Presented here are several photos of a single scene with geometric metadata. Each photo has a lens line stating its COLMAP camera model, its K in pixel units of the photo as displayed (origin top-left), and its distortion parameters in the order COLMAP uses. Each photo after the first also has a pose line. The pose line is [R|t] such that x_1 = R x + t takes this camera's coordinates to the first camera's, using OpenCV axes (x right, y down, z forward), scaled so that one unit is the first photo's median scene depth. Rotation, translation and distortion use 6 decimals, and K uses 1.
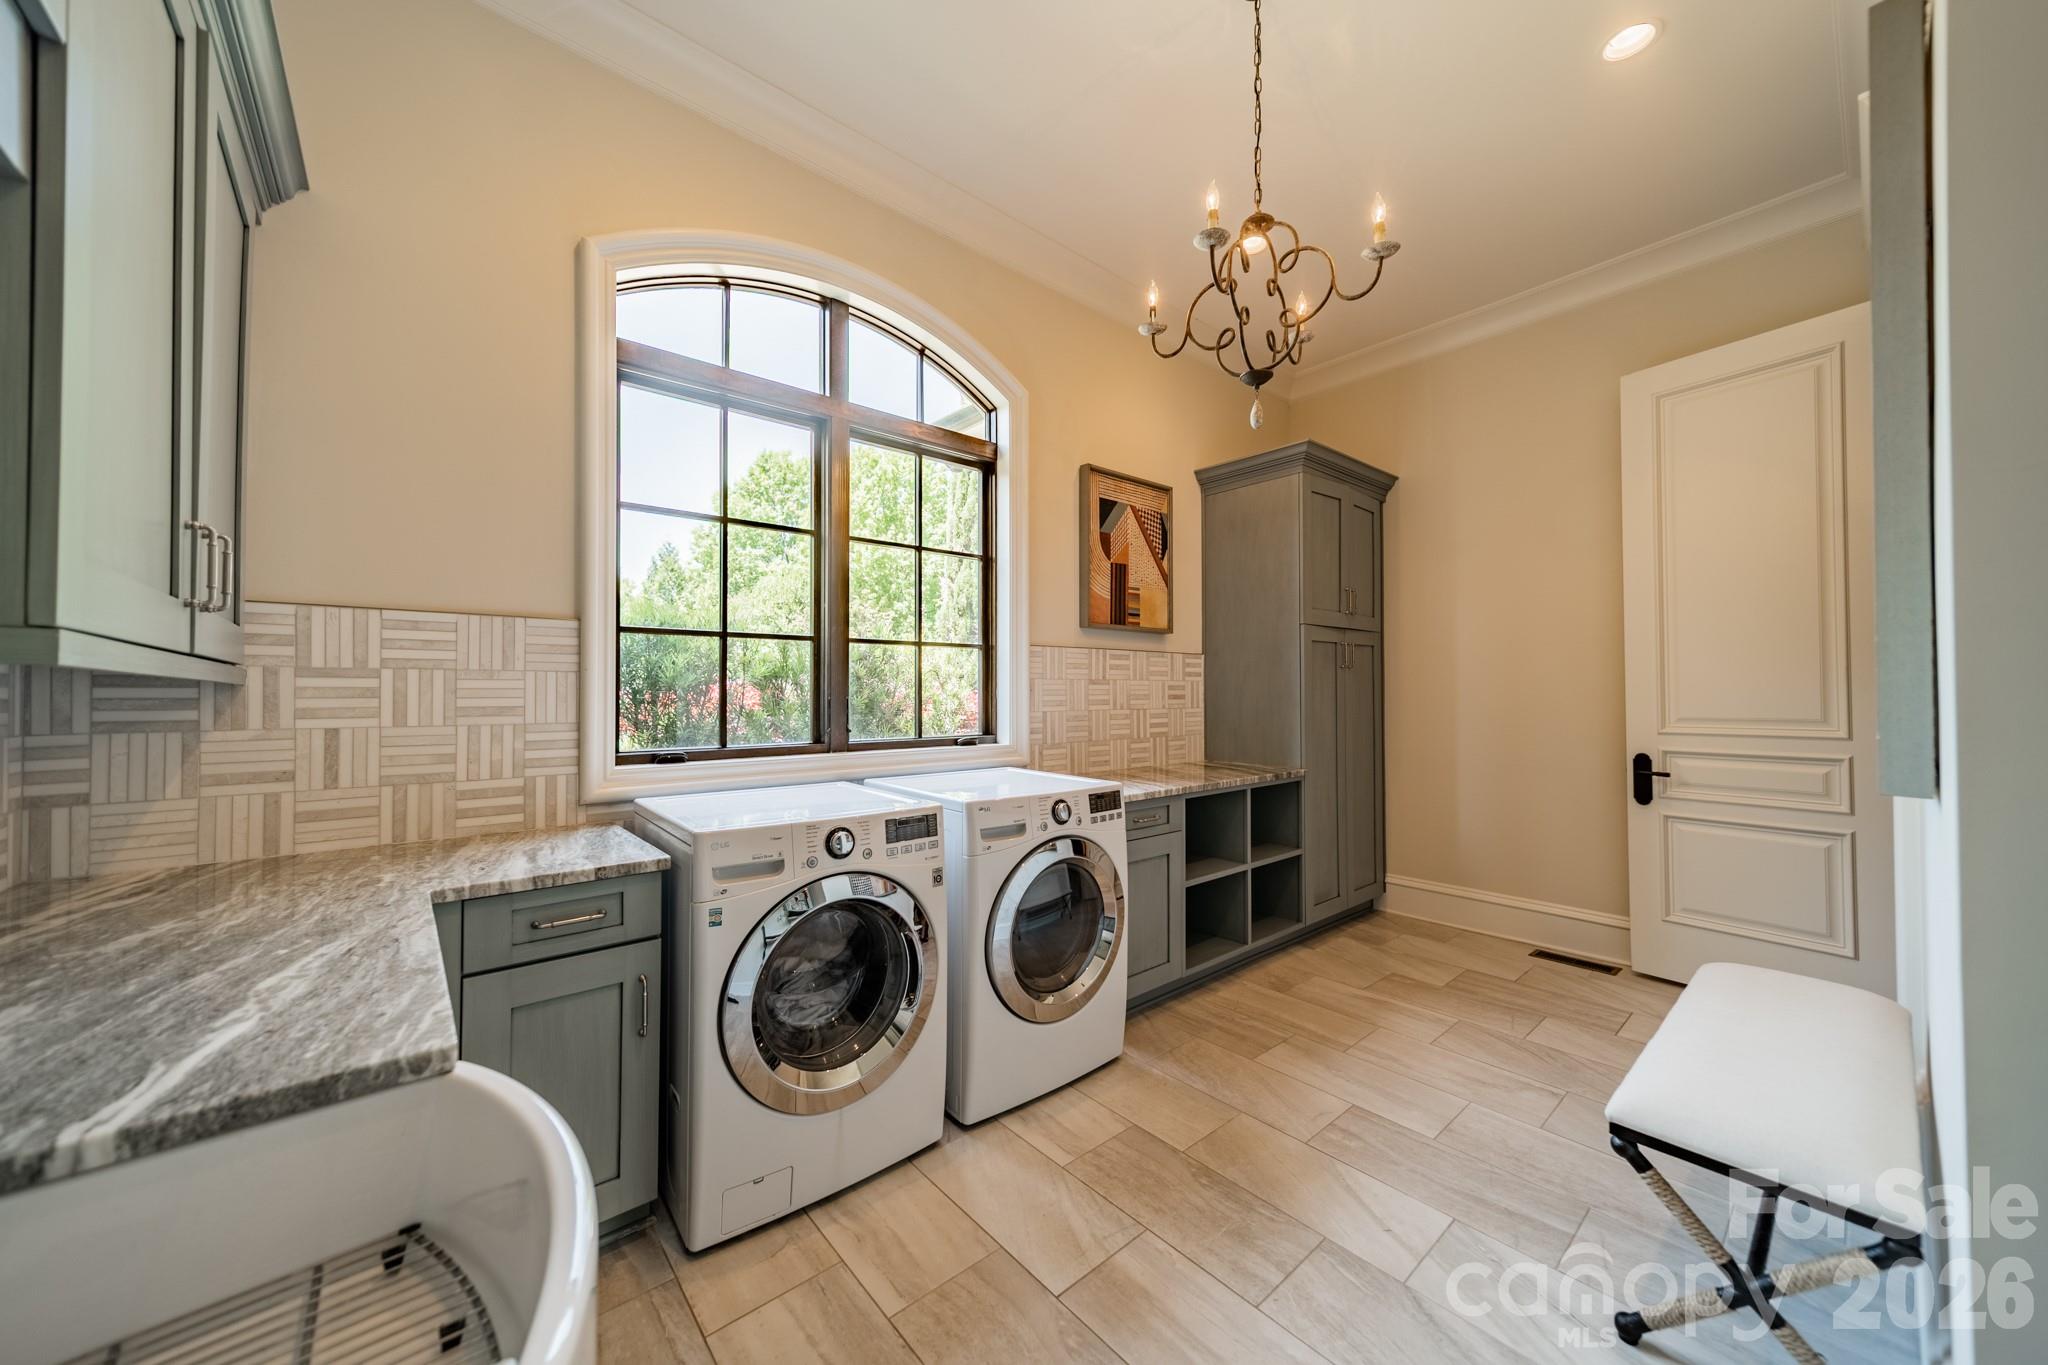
lens RADIAL K [[722.2, 0, 1031.3], [0, 722.2, 686.9], [0, 0, 1]] dist [0.006437, 0.000206]
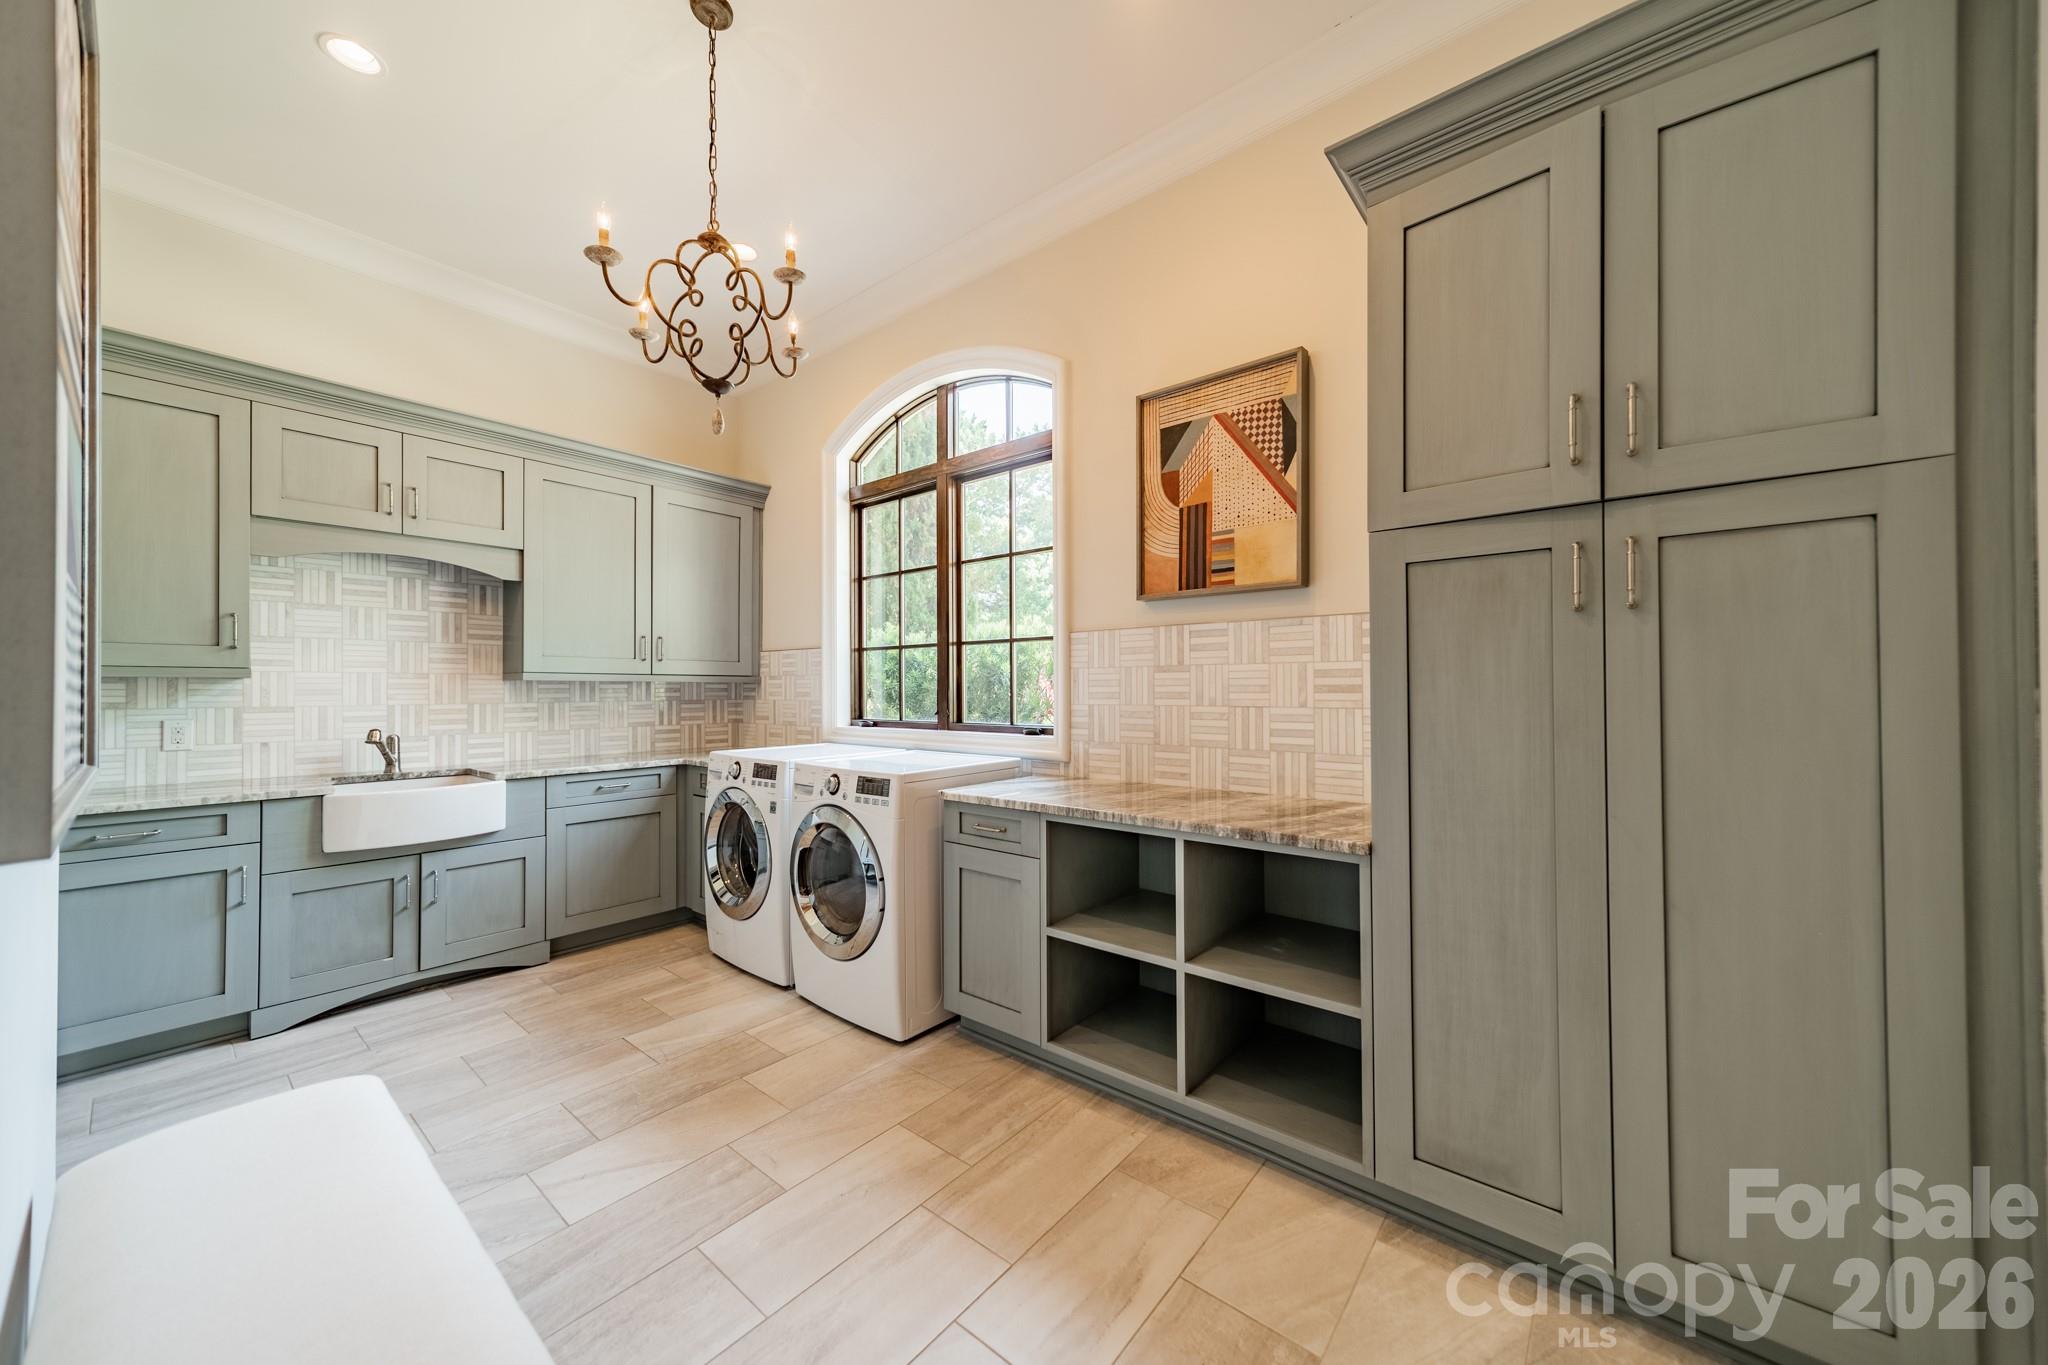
lens RADIAL K [[722.2, 0, 1029.4], [0, 722.2, 682.3], [0, 0, 1]] dist [0.006437, 0.000206]
pose [[0.174585, -0.004440, -0.984632, 0.967820], [0.013250, 0.999910, -0.002159, 0.008491], [0.984553, -0.012669, 0.174628, 0.846044]]
